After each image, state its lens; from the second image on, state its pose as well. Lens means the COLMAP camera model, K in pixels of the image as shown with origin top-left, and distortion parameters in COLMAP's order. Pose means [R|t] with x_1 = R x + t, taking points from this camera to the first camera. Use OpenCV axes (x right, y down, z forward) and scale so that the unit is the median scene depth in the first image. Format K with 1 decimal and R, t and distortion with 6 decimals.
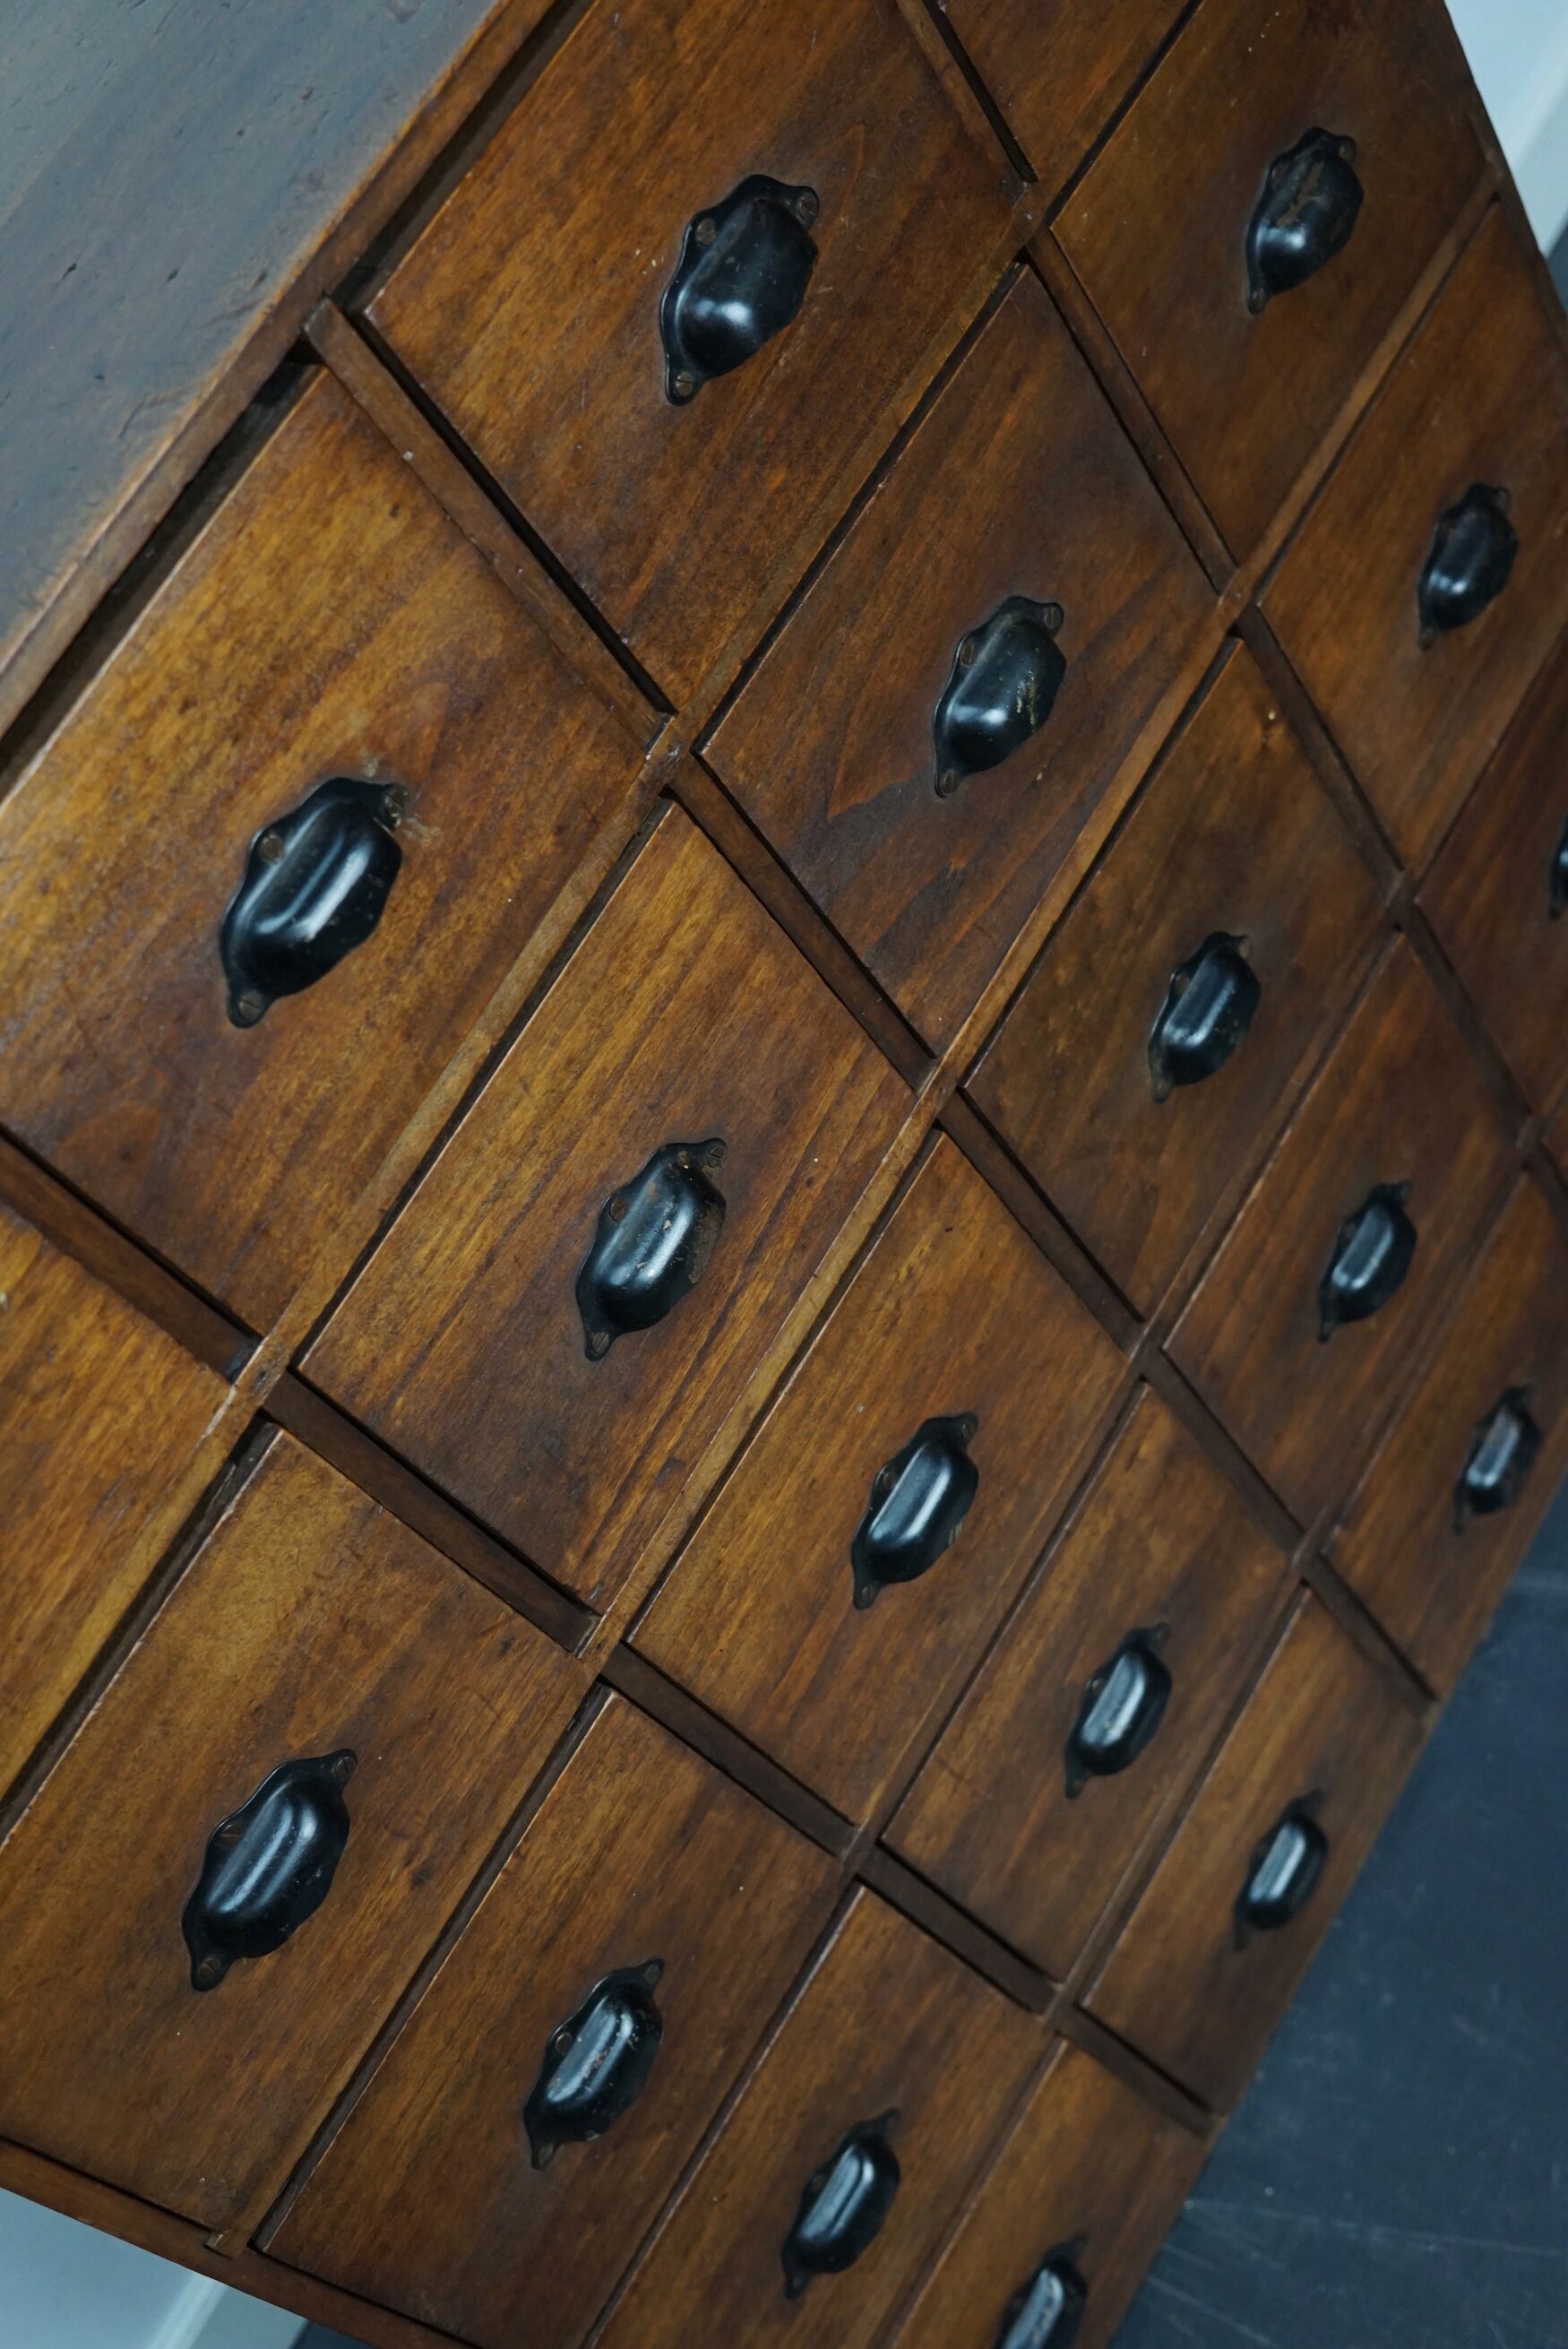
lens RADIAL K [[3029.6, 0, 789.0], [0, 3029.6, 1186.6], [0, 0, 1]] dist [-0.154444, 0.332856]
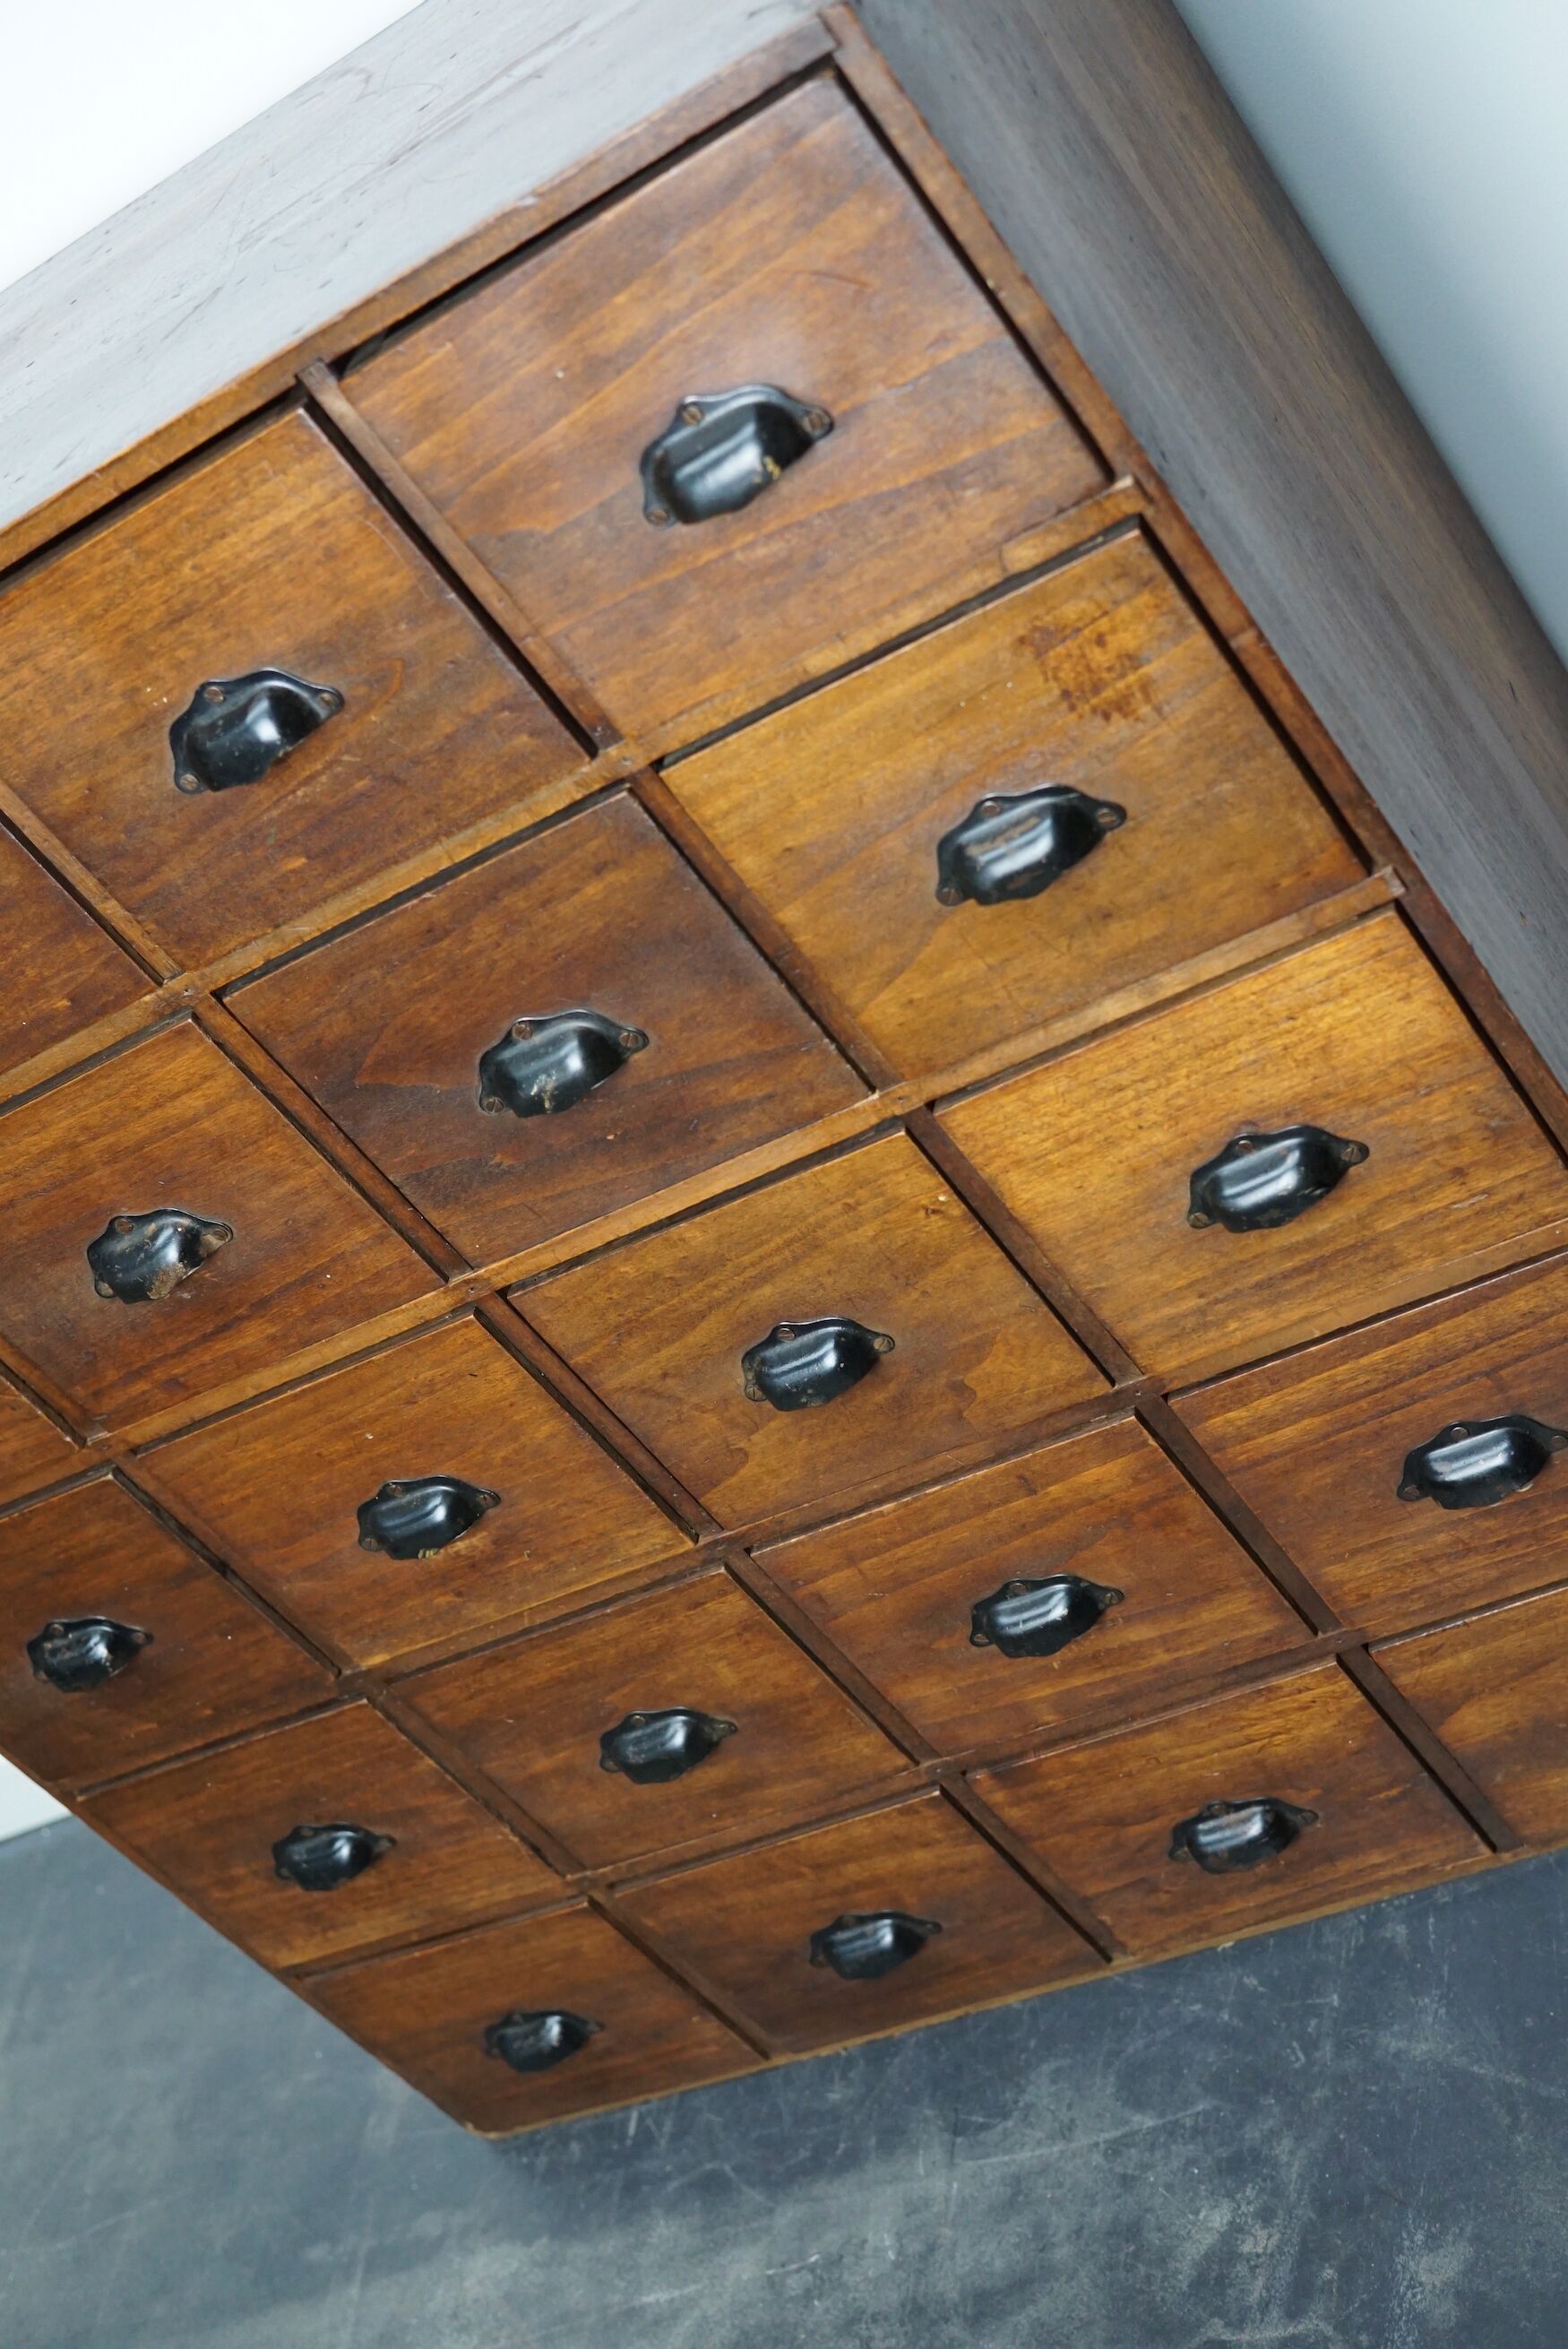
lens RADIAL K [[3037.7, 0, 807.9], [0, 3037.7, 1168.4], [0, 0, 1]] dist [-0.158636, 0.338707]
pose [[0.590681, 0.606978, -0.531670, 0.859709], [-0.413511, 0.793506, 0.446494, -0.770456], [0.692896, -0.043884, 0.719701, 0.211861]]
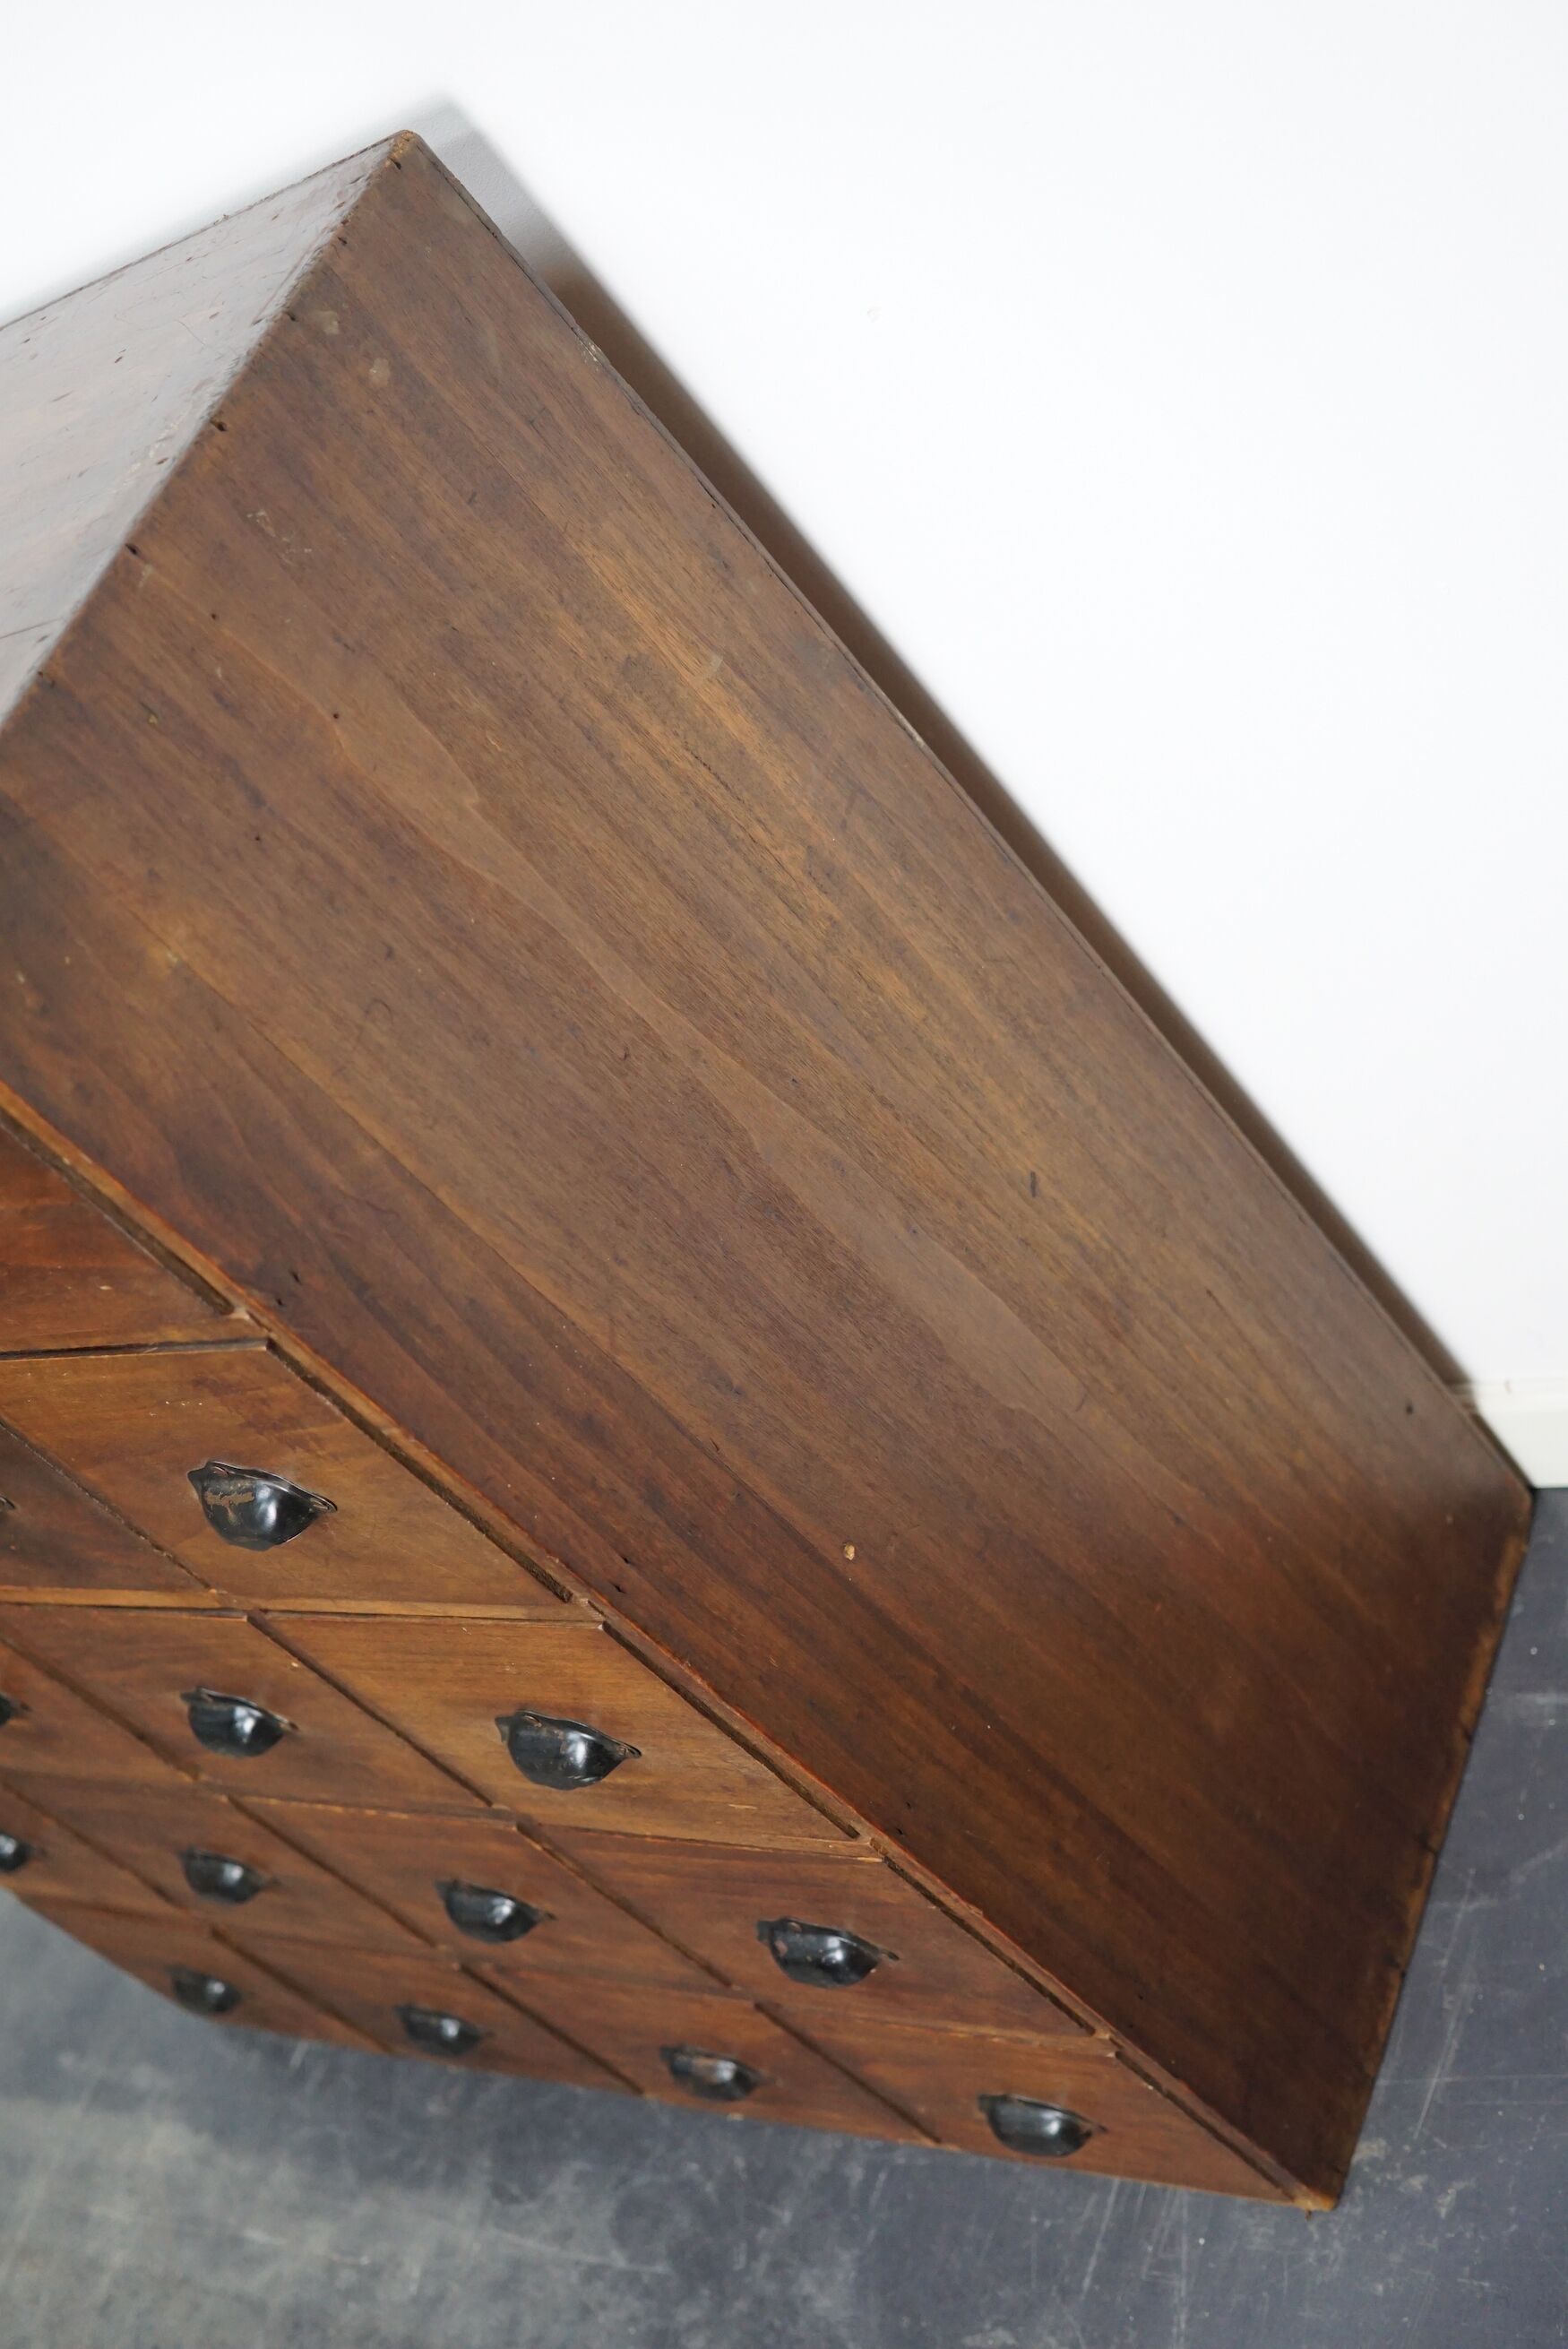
lens RADIAL K [[3029.6, 0, 789.0], [0, 3029.6, 1186.6], [0, 0, 1]] dist [-0.154444, 0.332856]
pose [[0.379954, 0.817629, -0.432571, 0.704670], [-0.395946, 0.566393, 0.722790, -1.417747], [0.835979, -0.103352, 0.538941, 0.672037]]
